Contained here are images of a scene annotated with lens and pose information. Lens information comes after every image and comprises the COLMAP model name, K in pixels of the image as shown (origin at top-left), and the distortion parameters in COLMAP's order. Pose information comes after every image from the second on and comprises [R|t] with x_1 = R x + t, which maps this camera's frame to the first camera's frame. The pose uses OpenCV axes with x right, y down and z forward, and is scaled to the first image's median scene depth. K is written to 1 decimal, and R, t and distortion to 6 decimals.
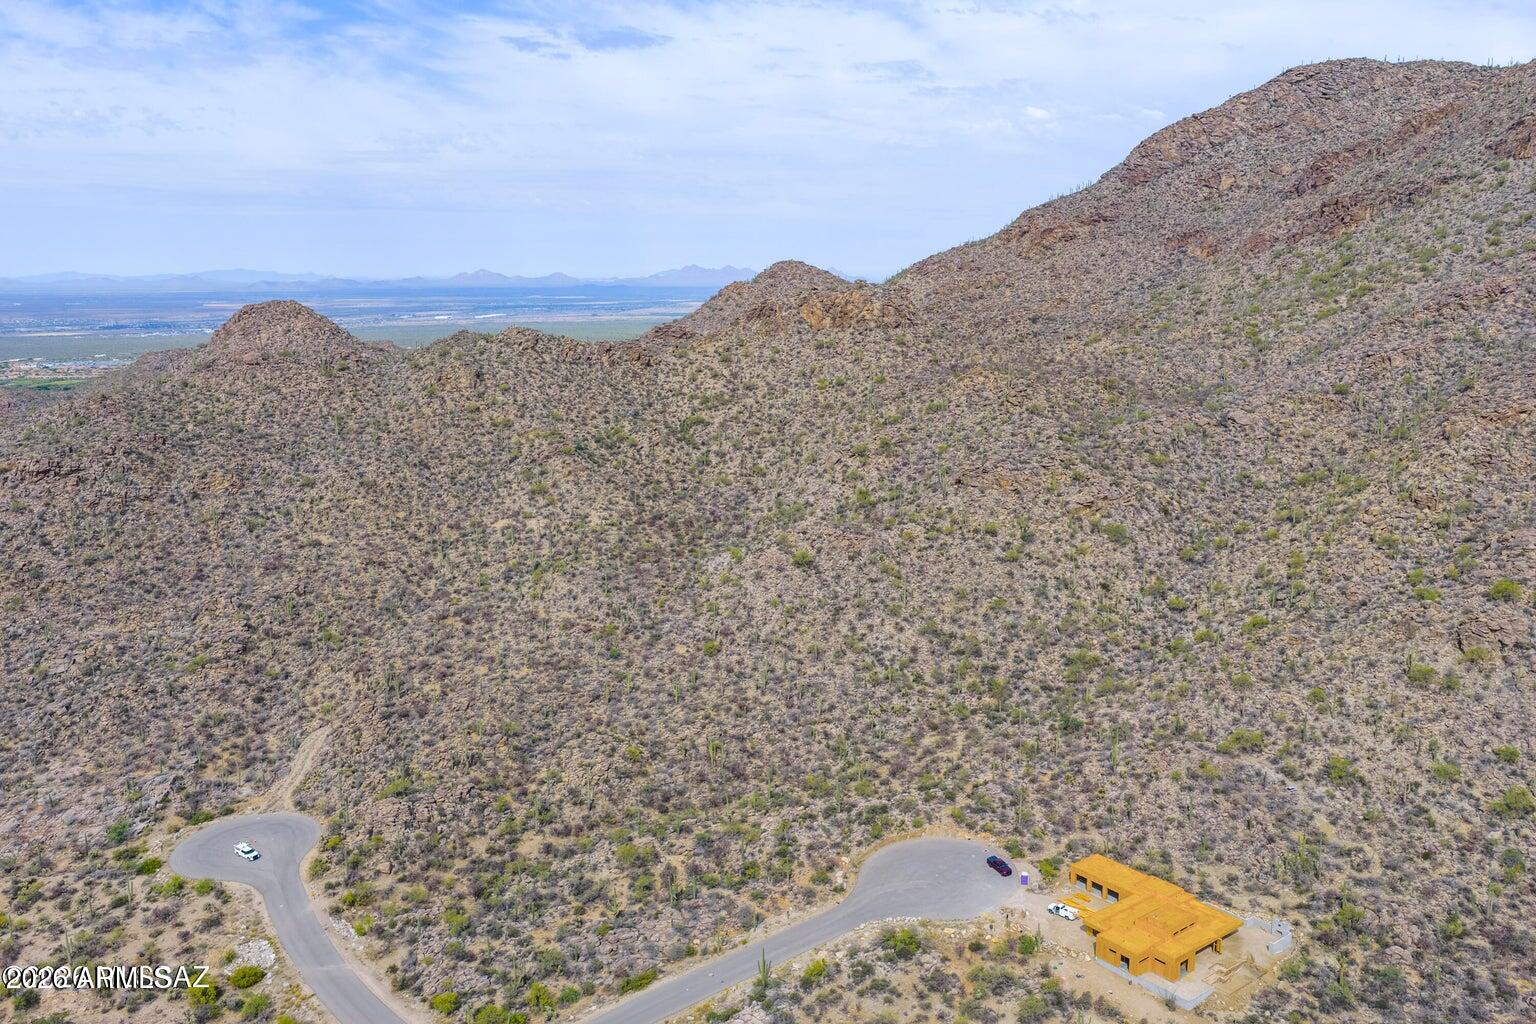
lens RADIAL K [[1270.5, 0, 771.3], [0, 1270.5, 510.6], [0, 0, 1]] dist [0.020879, -0.035558]
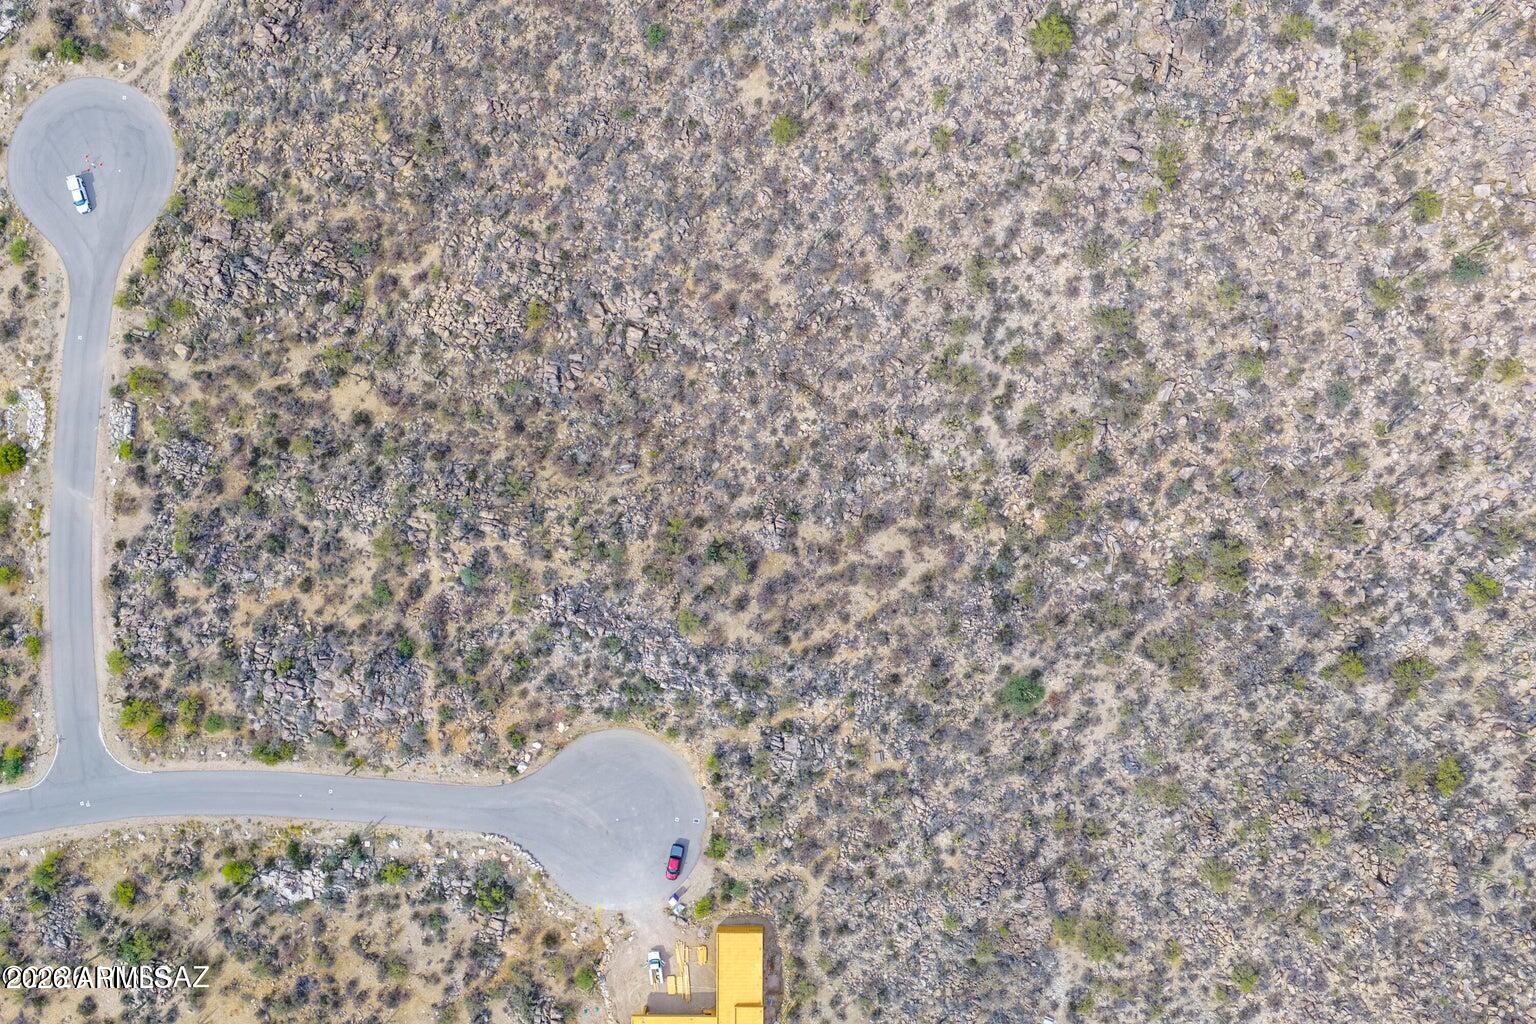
lens RADIAL K [[1270.5, 0, 767.3], [0, 1270.5, 514.4], [0, 0, 1]] dist [0.020879, -0.035558]
pose [[0.786168, 0.617969, -0.007346, 0.058676], [-0.111816, 0.153921, 0.981736, -0.426251], [0.607814, -0.770988, 0.190107, 0.712407]]
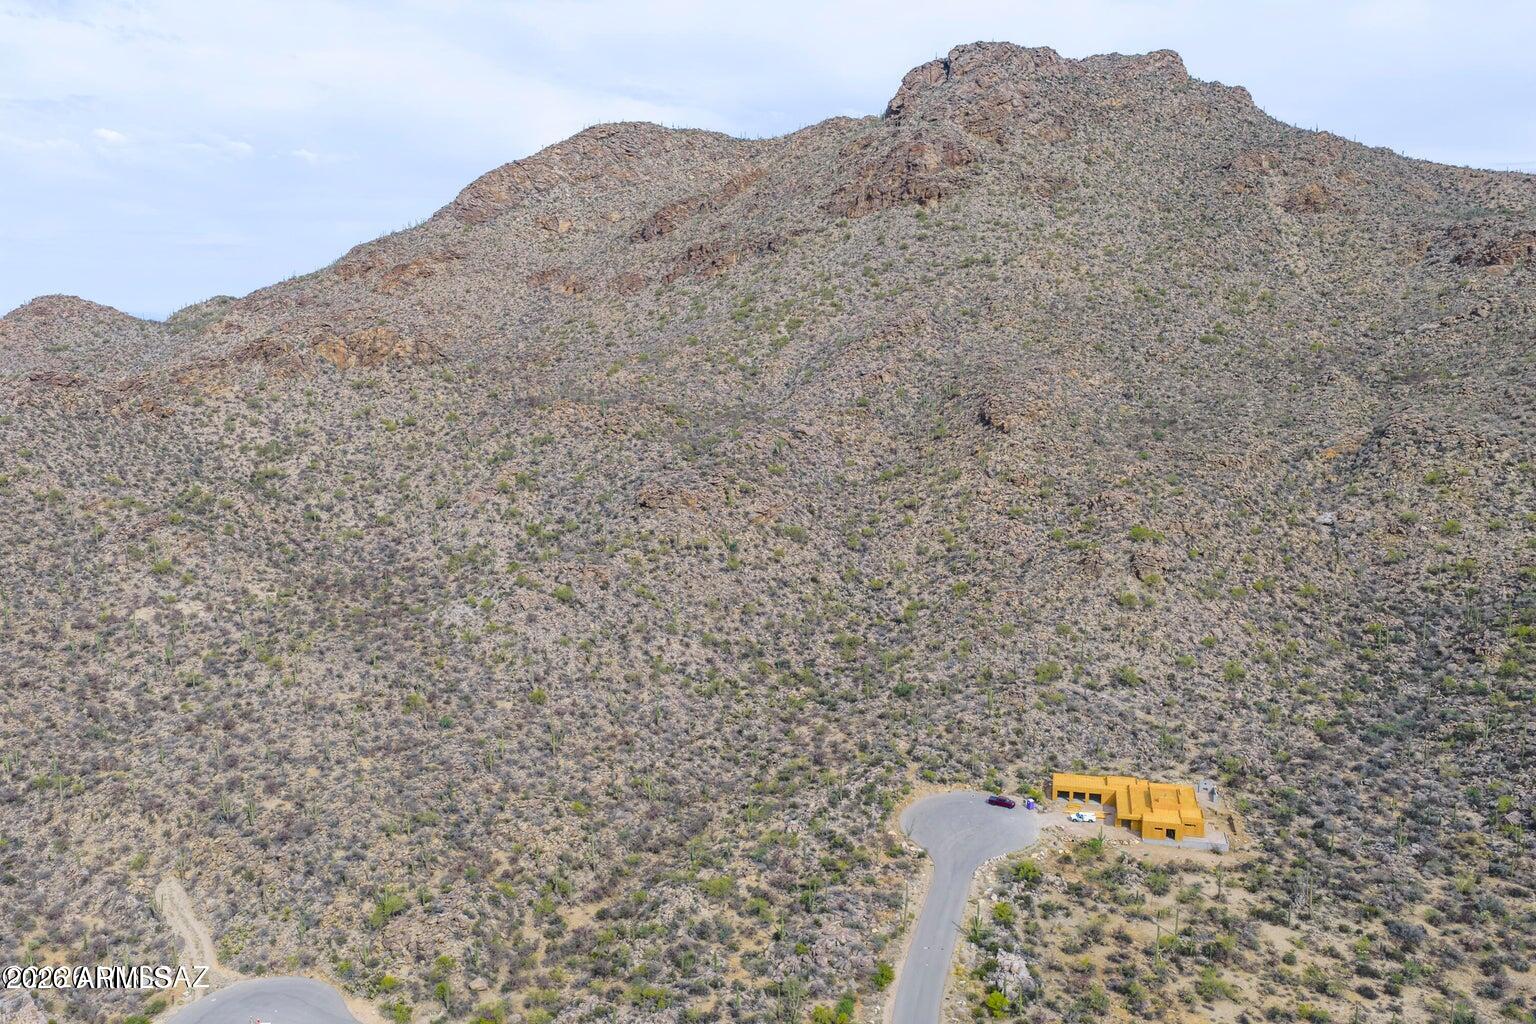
lens RADIAL K [[1270.5, 0, 771.2], [0, 1270.5, 513.9], [0, 0, 1]] dist [0.020879, -0.035558]
pose [[0.779223, -0.102437, 0.618319, -0.470350], [0.118106, 0.992878, 0.015650, -0.022016], [-0.615518, 0.060832, 0.785772, 0.121862]]
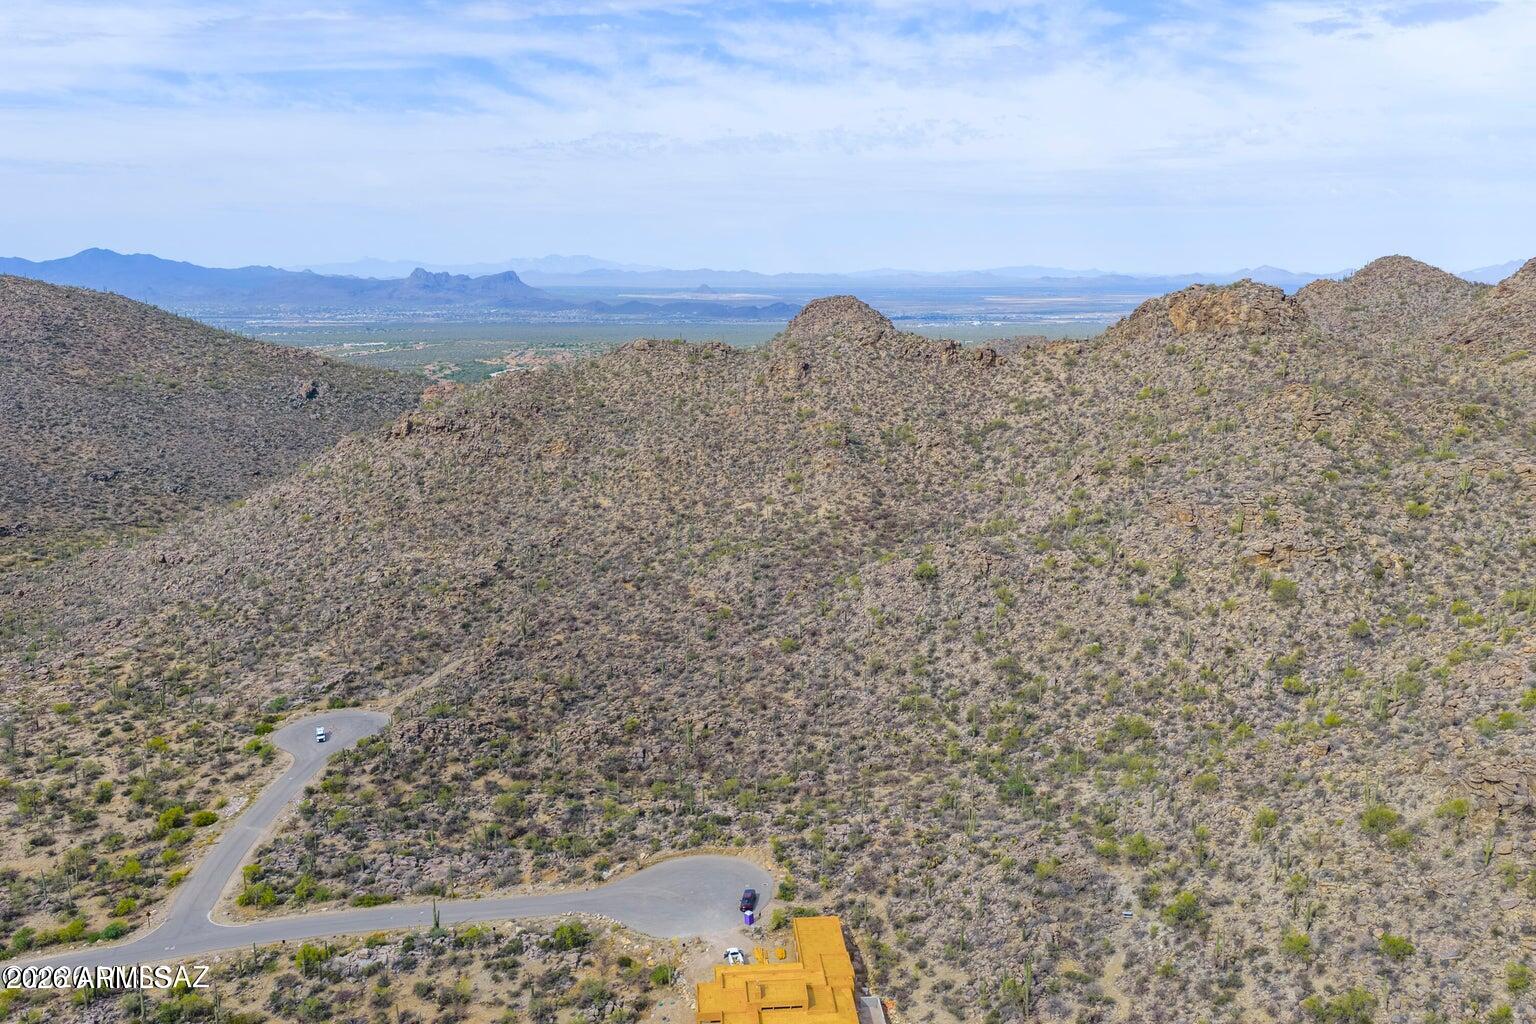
lens RADIAL K [[1270.5, 0, 770.8], [0, 1270.5, 508.4], [0, 0, 1]] dist [0.020879, -0.035558]
pose [[0.832001, 0.104029, -0.544933, 0.456911], [-0.103578, 0.994118, 0.031636, -0.028250], [0.545019, 0.030122, 0.837882, 0.140804]]
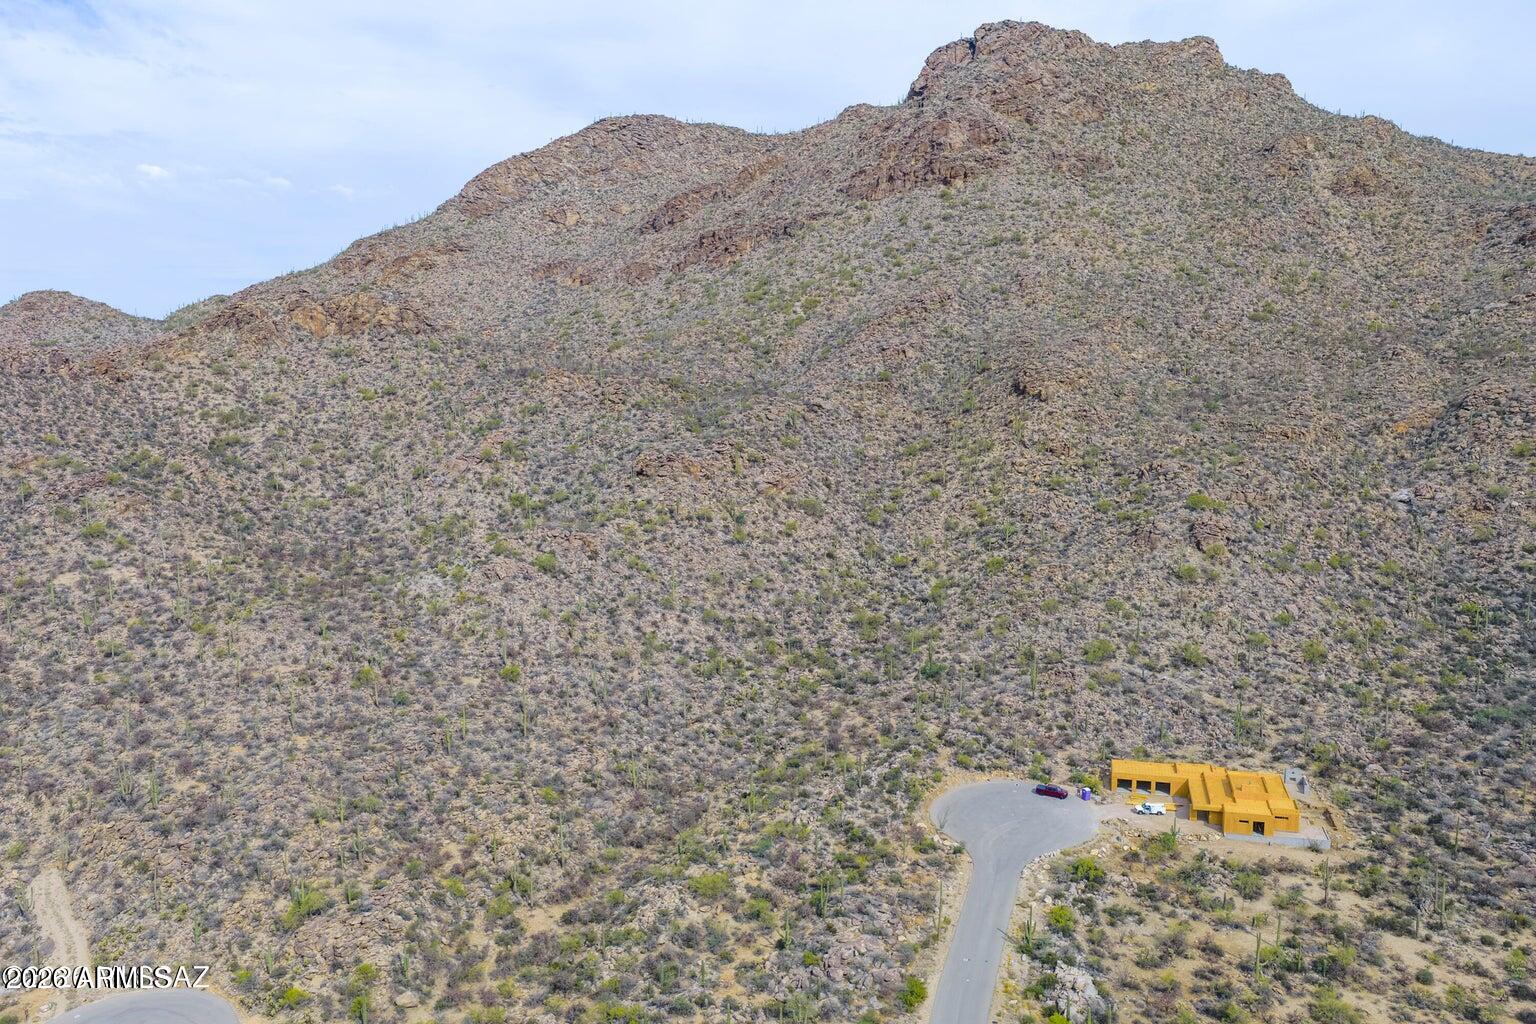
lens RADIAL K [[1270.5, 0, 771.1], [0, 1270.5, 513.9], [0, 0, 1]] dist [0.020879, -0.035558]
pose [[0.788761, -0.083477, 0.609005, -0.394974], [0.114555, 0.993342, -0.012208, 0.033296], [-0.603931, 0.079394, 0.793072, 0.217458]]
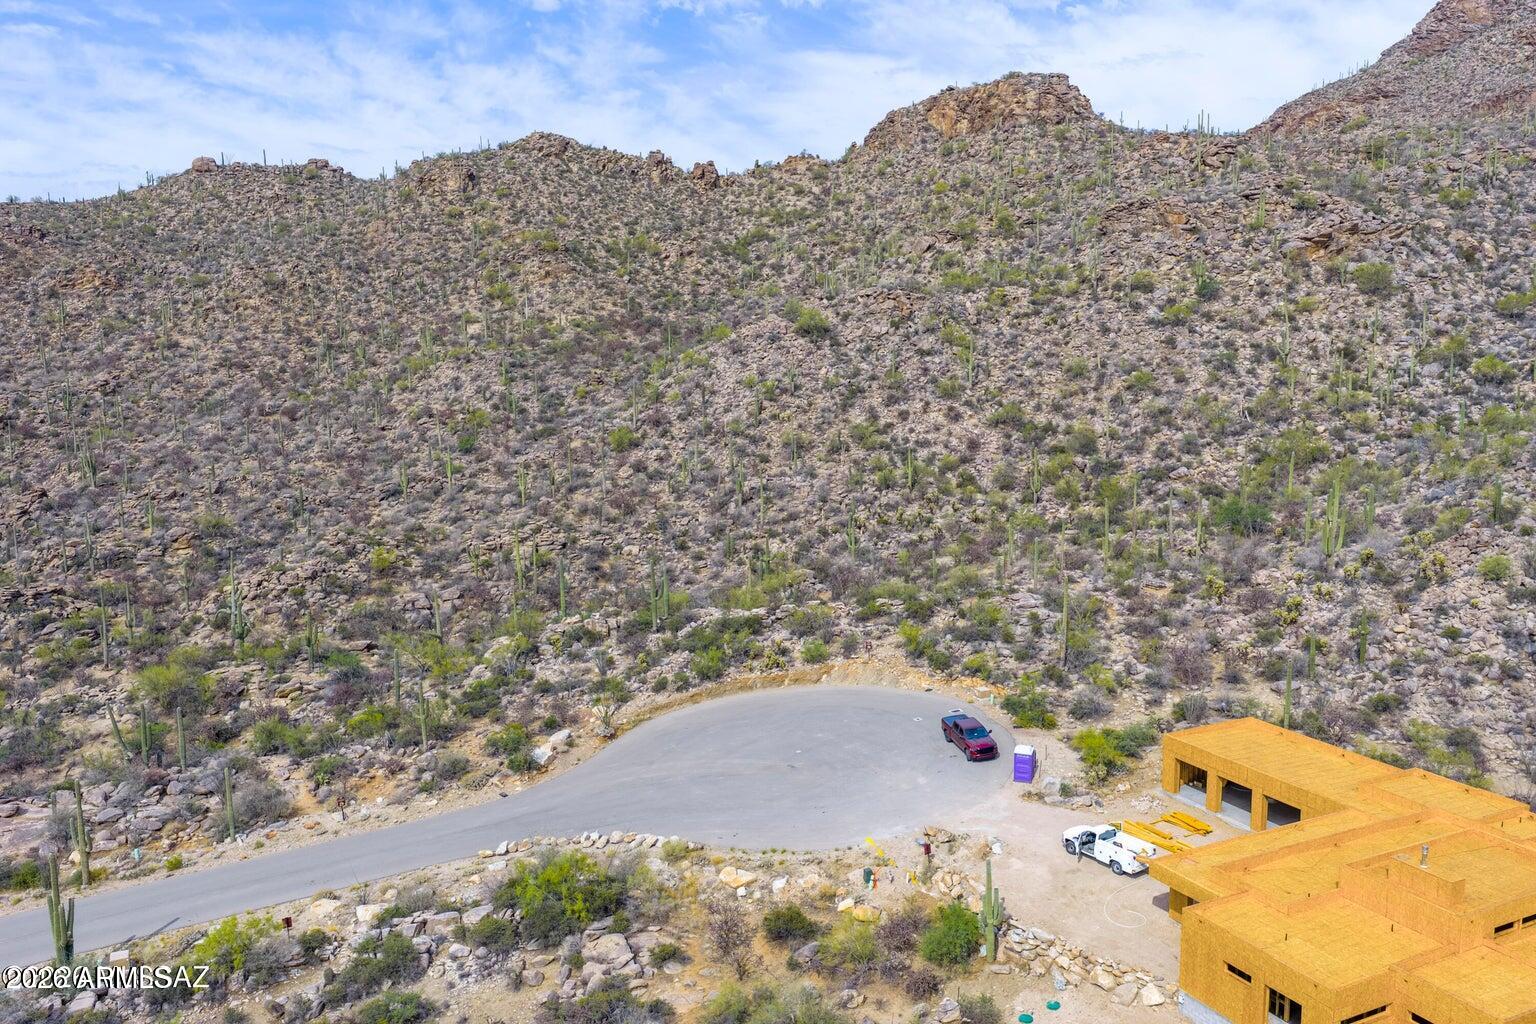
lens RADIAL K [[1270.5, 0, 773.5], [0, 1270.5, 512.6], [0, 0, 1]] dist [0.020879, -0.035558]
pose [[0.980191, 0.021808, -0.196851, 0.131135], [-0.029572, 0.998893, -0.036591, 0.154882], [0.195835, 0.041687, 0.979750, 0.423195]]
